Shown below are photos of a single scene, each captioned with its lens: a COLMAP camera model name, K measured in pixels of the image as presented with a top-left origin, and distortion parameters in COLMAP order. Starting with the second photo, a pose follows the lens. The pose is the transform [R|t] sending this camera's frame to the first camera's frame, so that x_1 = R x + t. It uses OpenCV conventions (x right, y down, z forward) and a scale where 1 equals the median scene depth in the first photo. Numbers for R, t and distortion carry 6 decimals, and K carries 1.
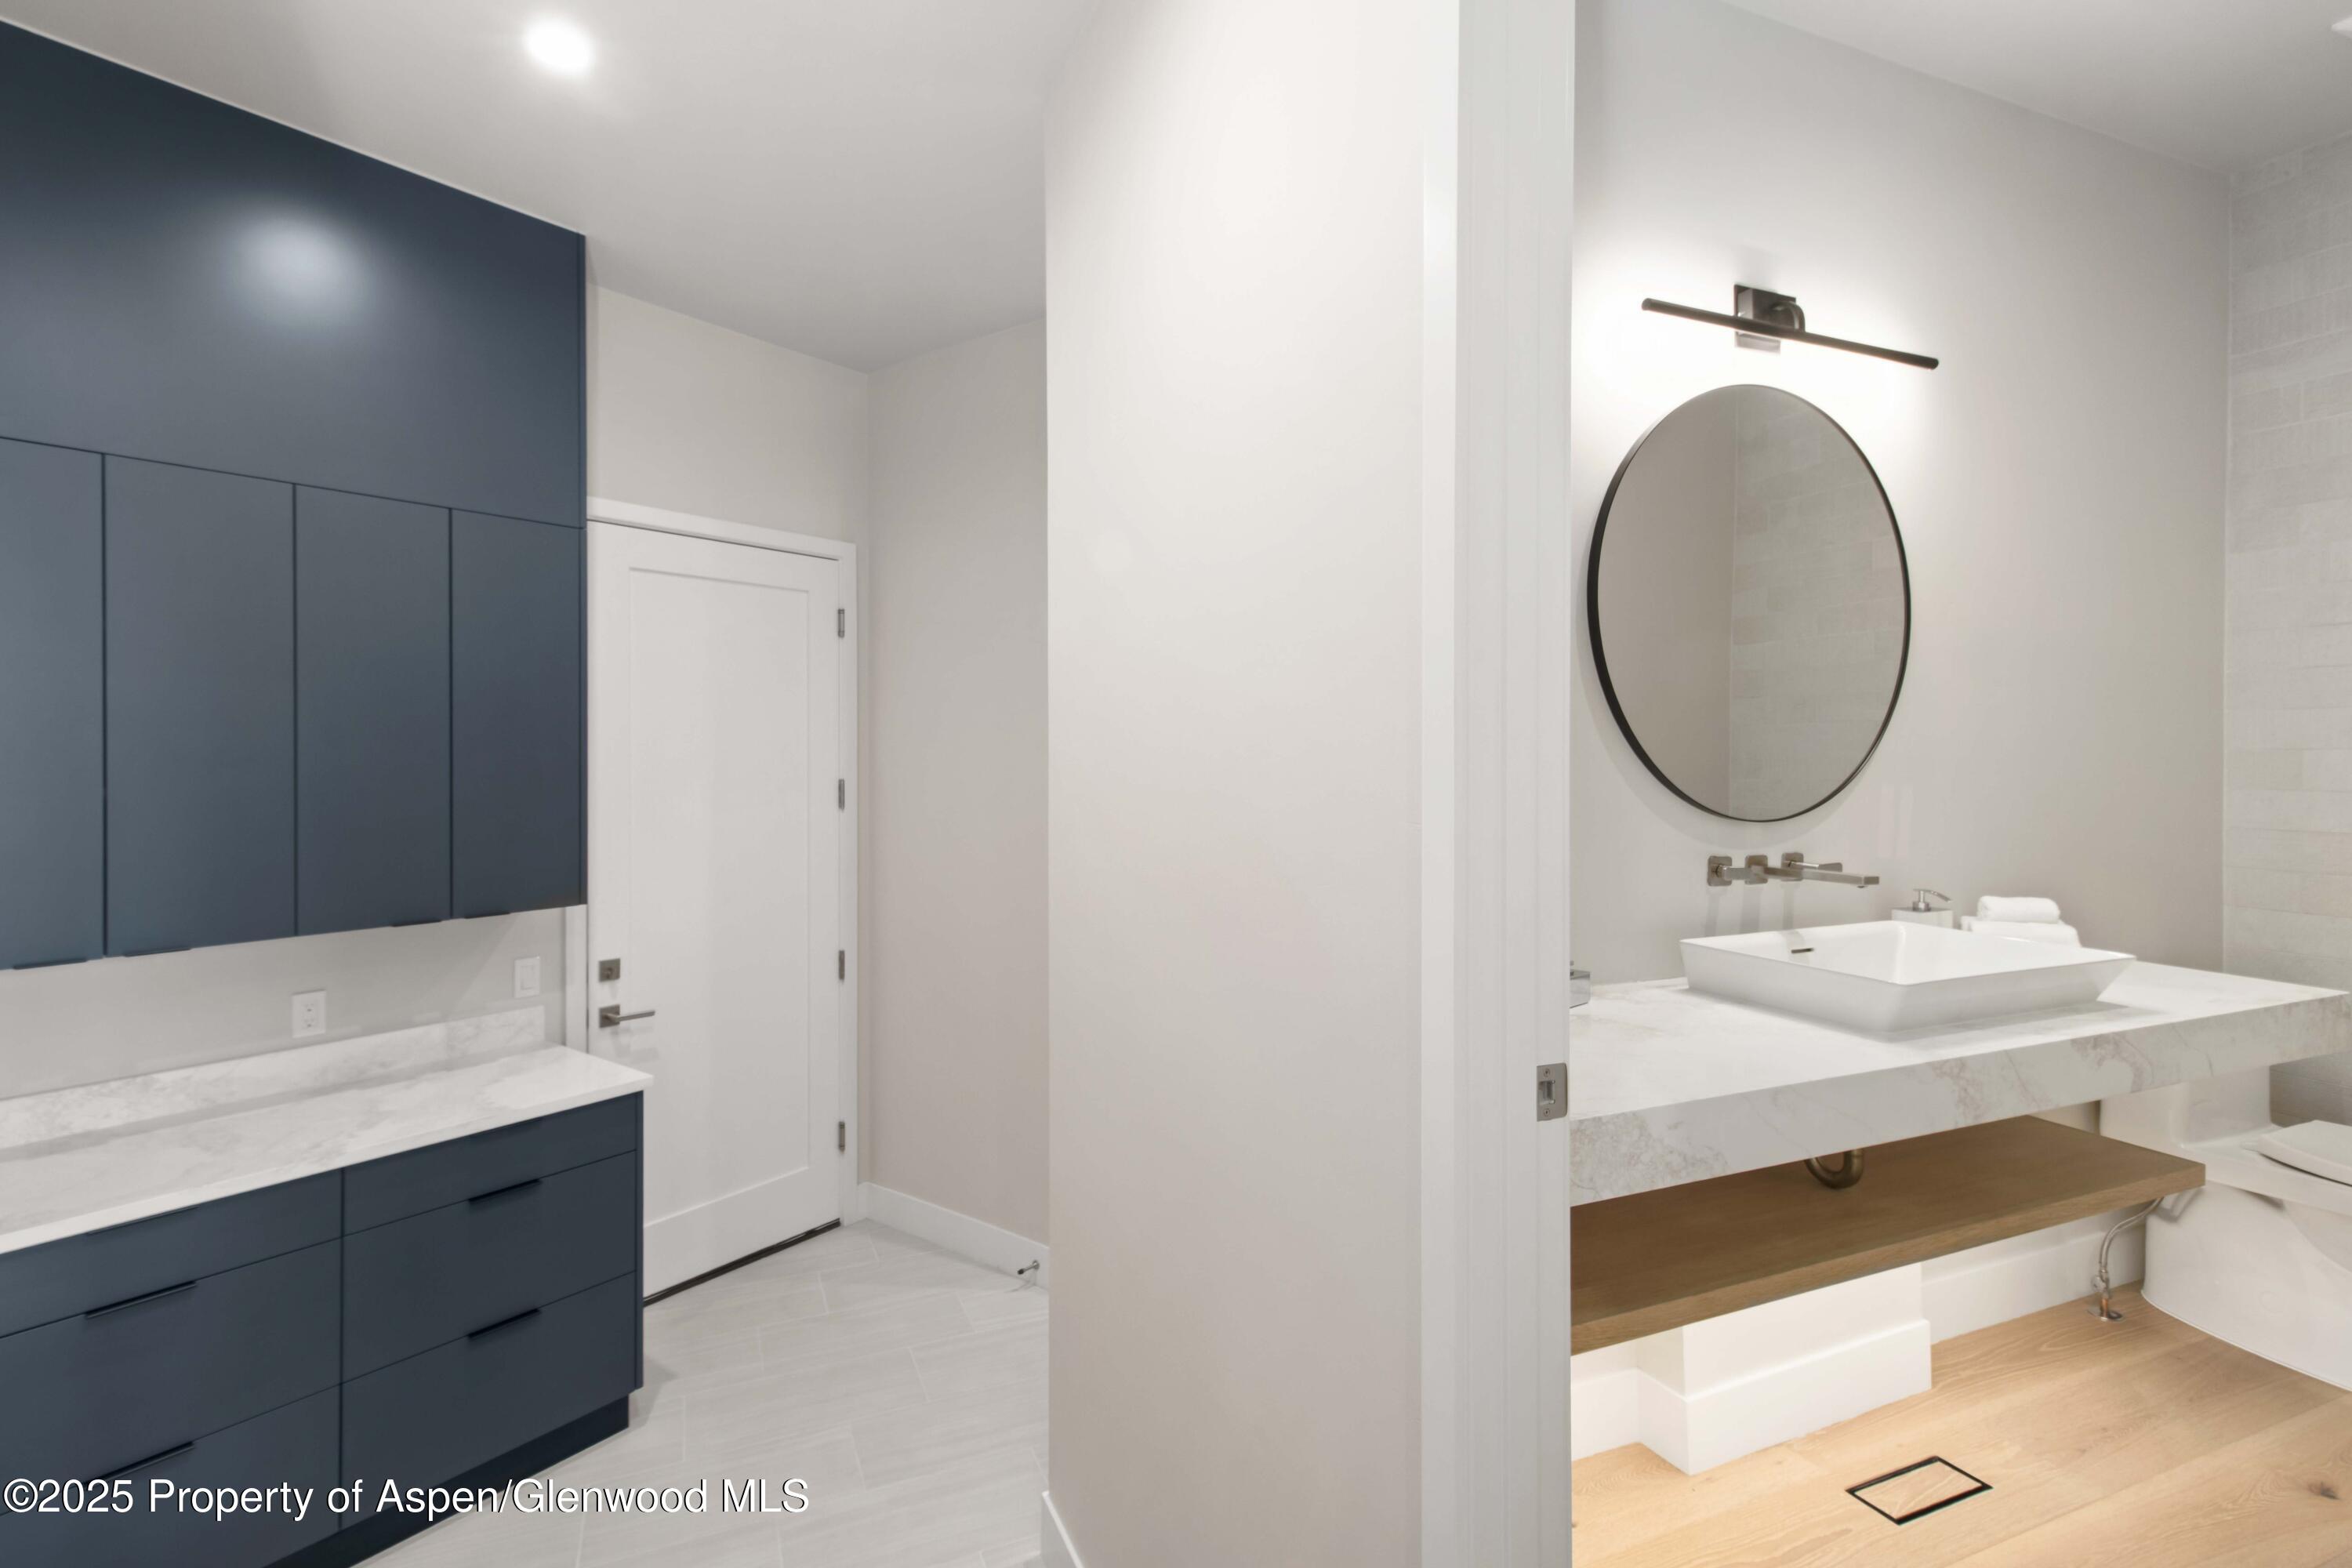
lens RADIAL K [[1118.1, 0, 1168.5], [0, 1118.1, 752.8], [0, 0, 1]] dist [0.015403, -0.002139]
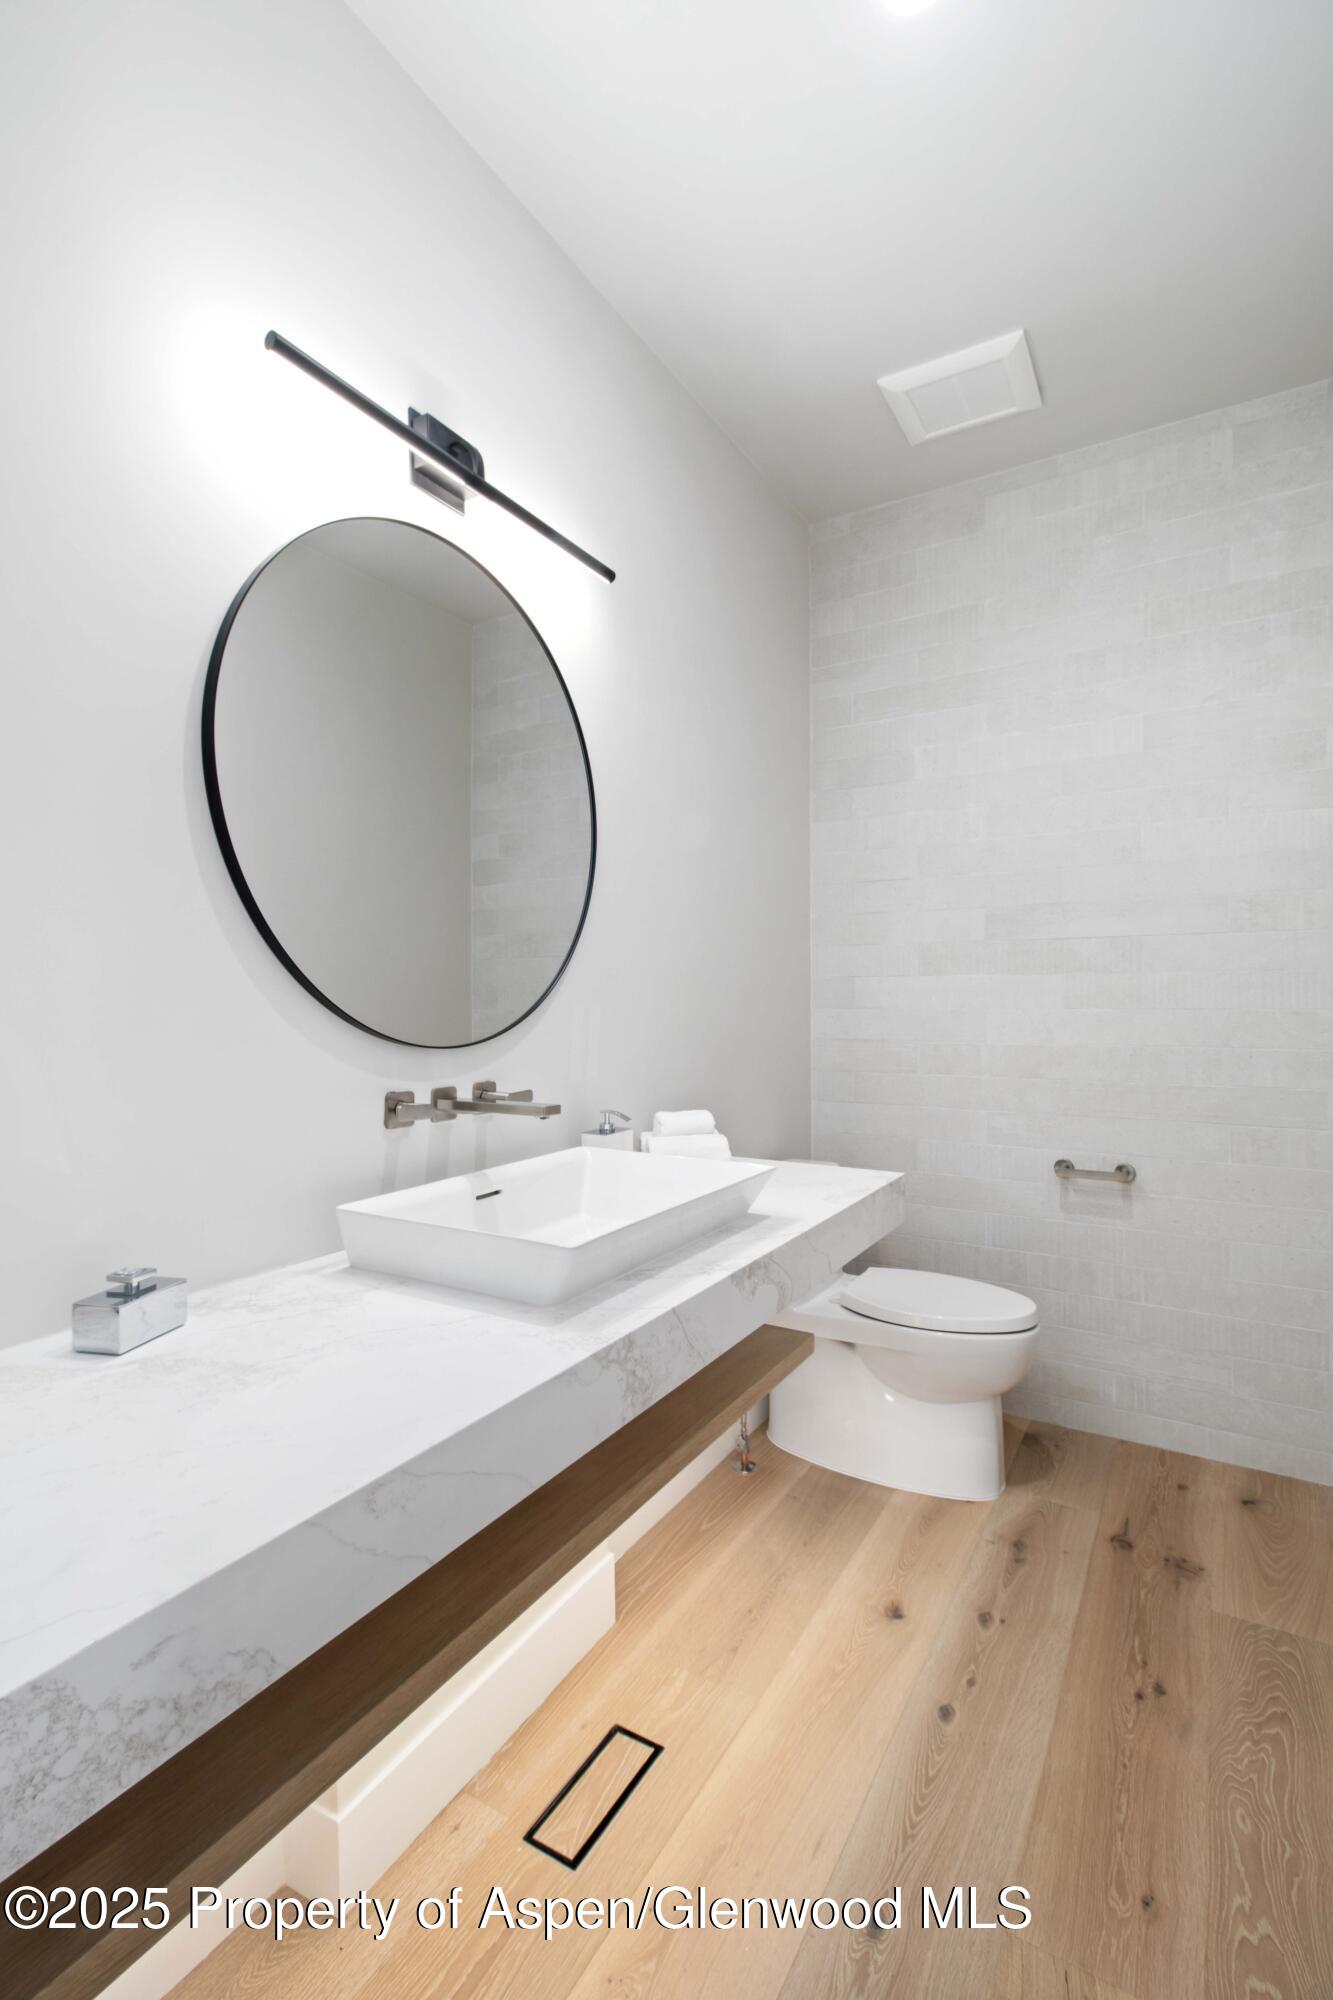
lens RADIAL K [[950.7, 0, 668.2], [0, 950.7, 1003.2], [0, 0, 1]] dist [0.015403, -0.002139]
pose [[0.808340, -0.009700, 0.588635, 0.238688], [0.007050, 0.999952, 0.006797, 0.023236], [-0.588673, -0.001344, 0.808370, 0.316483]]
